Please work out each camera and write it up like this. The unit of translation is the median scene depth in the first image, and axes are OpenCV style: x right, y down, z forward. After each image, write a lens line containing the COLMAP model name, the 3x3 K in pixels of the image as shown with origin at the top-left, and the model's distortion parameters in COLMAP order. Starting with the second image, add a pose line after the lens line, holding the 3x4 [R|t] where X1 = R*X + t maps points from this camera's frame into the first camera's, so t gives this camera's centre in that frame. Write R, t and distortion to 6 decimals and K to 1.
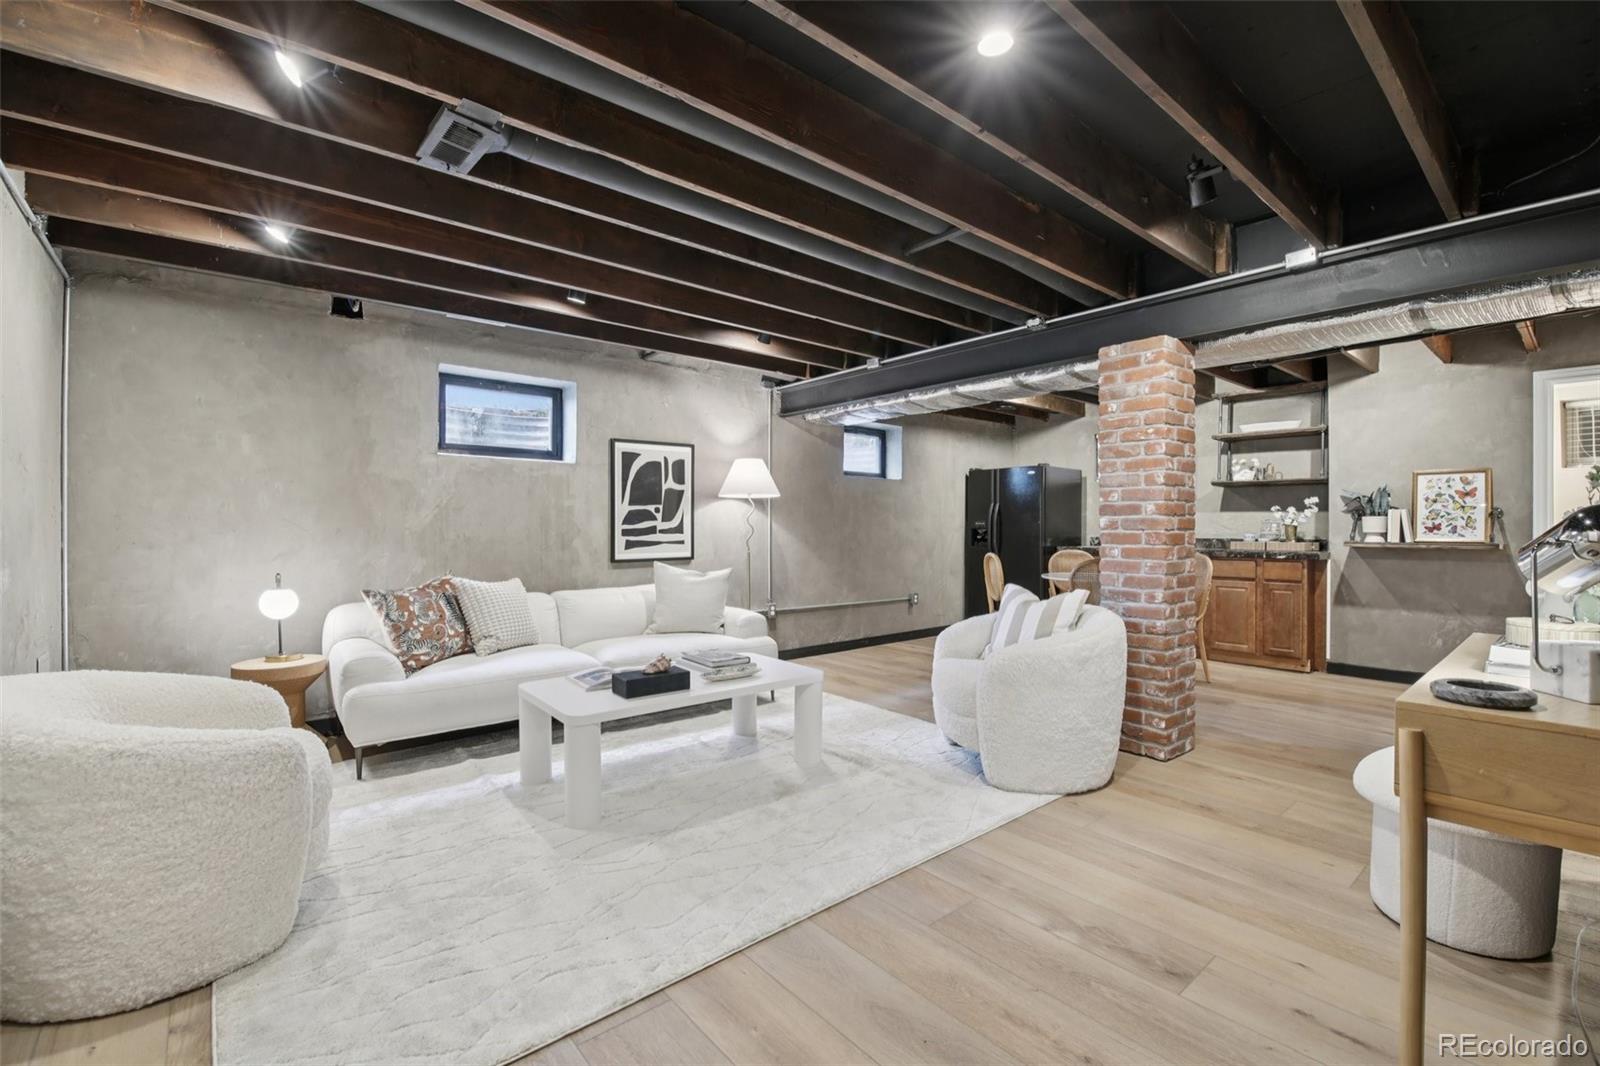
lens RADIAL K [[695.8, 0, 792.1], [0, 695.8, 528.3], [0, 0, 1]] dist [-0.003168, -0.000377]
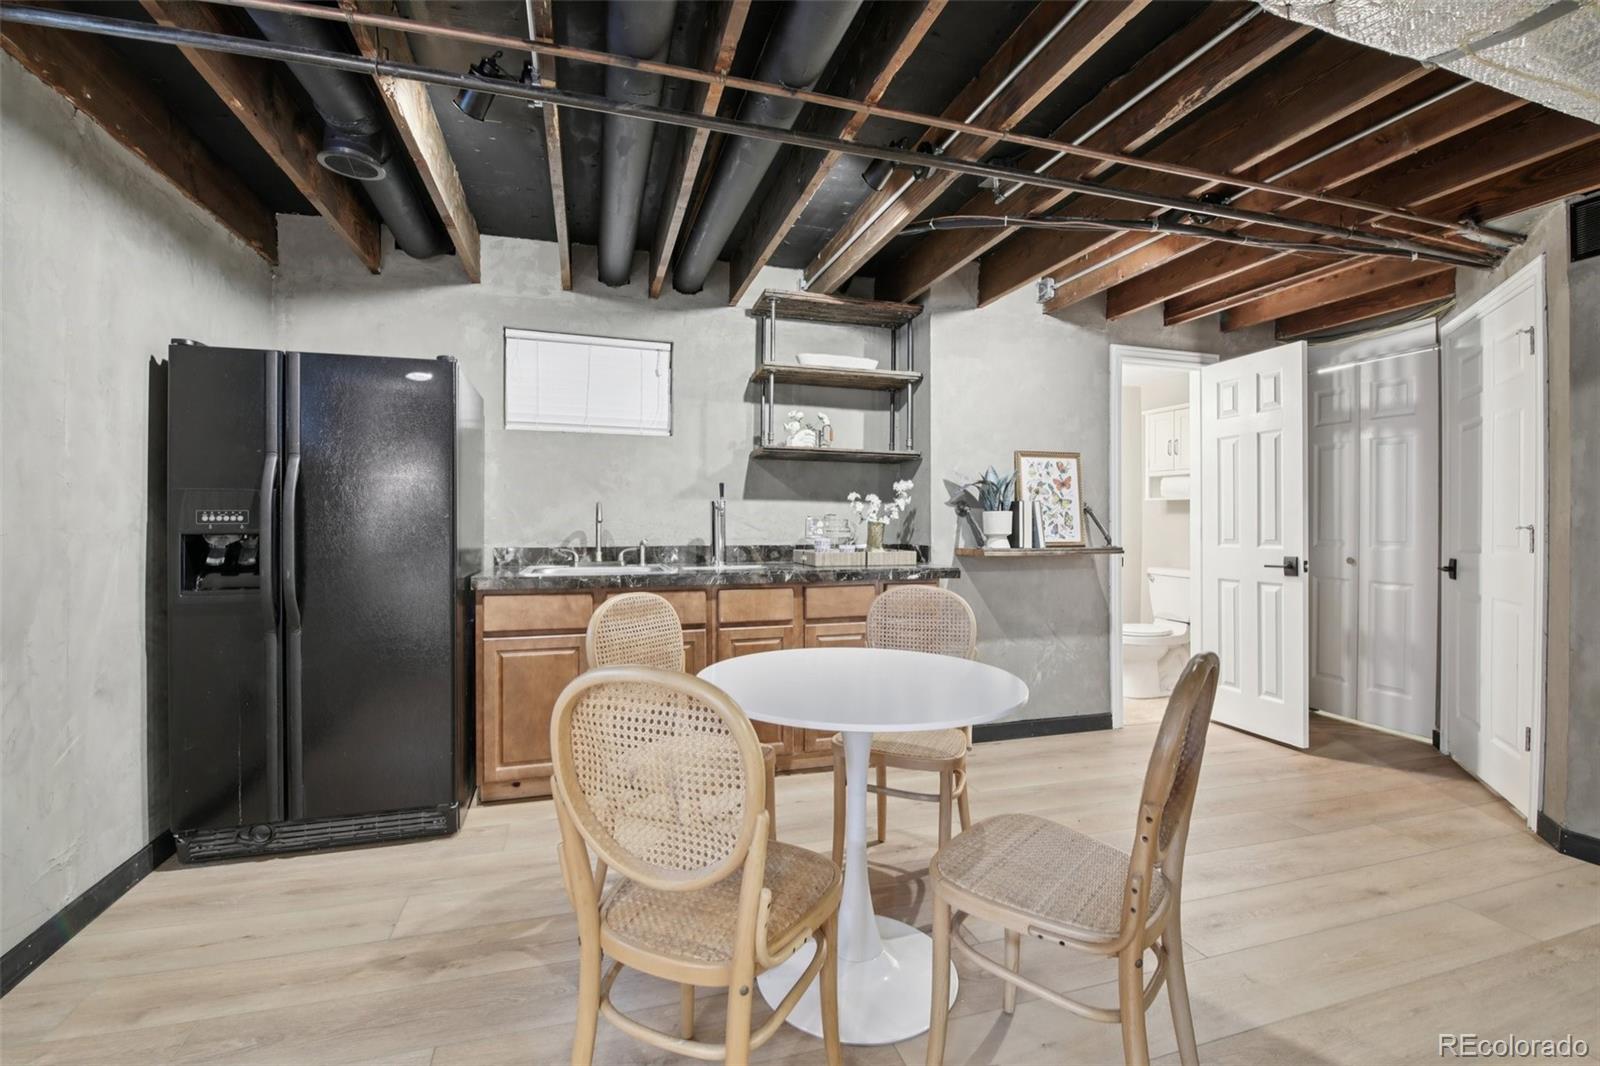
lens RADIAL K [[695.8, 0, 792.1], [0, 695.8, 528.3], [0, 0, 1]] dist [-0.003168, -0.000377]
pose [[0.387137, -0.007976, 0.921988, 0.116751], [0.001809, 0.999967, 0.007891, -0.005755], [-0.922020, -0.001387, 0.387139, 0.934167]]
